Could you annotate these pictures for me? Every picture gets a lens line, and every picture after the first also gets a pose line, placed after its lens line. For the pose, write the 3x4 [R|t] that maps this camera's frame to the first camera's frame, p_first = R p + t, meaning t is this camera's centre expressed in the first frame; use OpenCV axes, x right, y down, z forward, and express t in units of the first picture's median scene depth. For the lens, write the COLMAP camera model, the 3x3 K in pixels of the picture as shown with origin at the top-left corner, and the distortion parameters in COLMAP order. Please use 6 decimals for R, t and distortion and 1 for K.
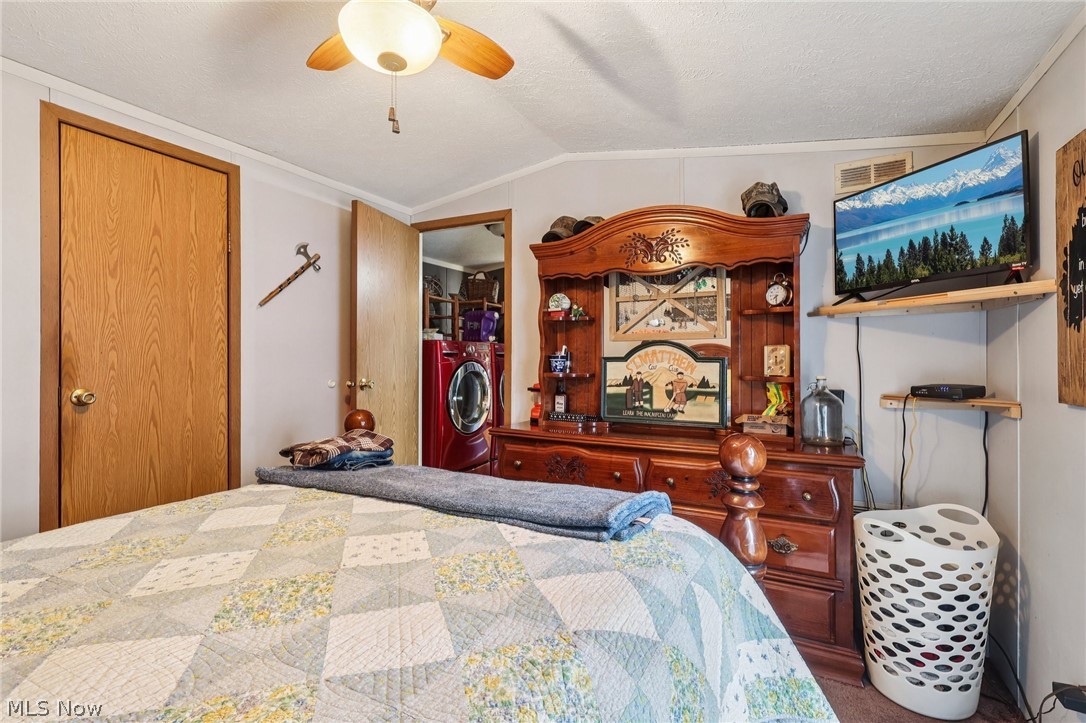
lens RADIAL K [[504.9, 0, 543.5], [0, 504.9, 355.4], [0, 0, 1]] dist [0.004484, 0.000087]
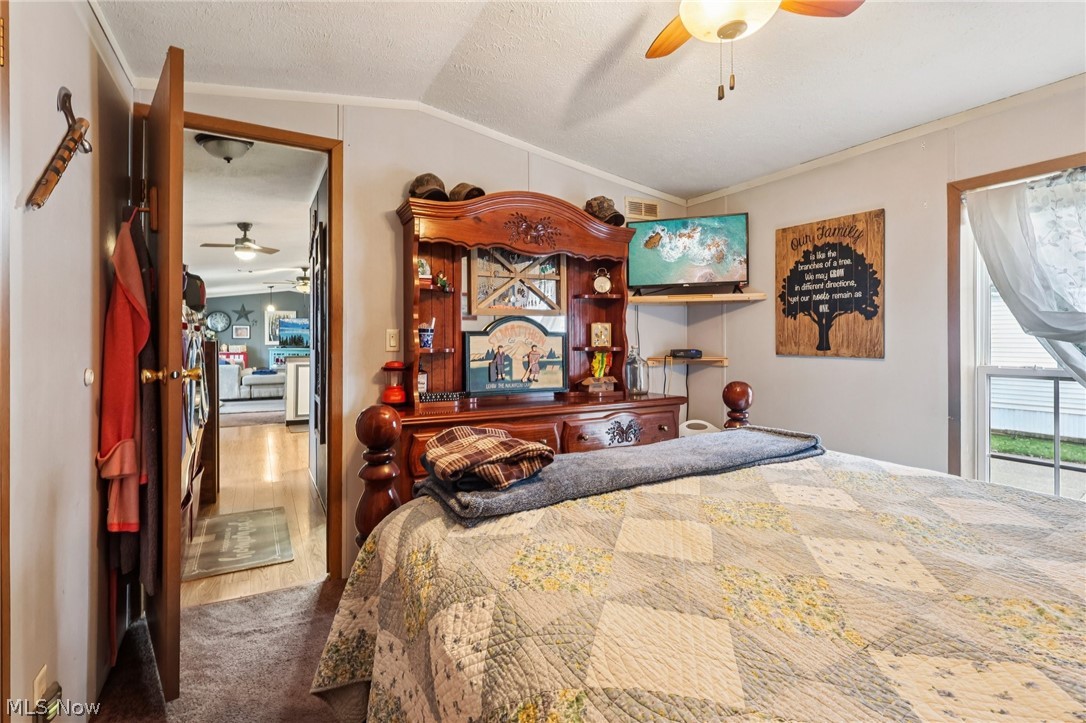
lens RADIAL K [[504.9, 0, 537.5], [0, 504.9, 339.1], [0, 0, 1]] dist [0.004484, 0.000087]
pose [[0.554583, -0.003121, 0.832122, -0.644825], [-0.004420, 0.999968, 0.006697, 0.011948], [-0.832117, -0.007392, 0.554552, 0.365874]]
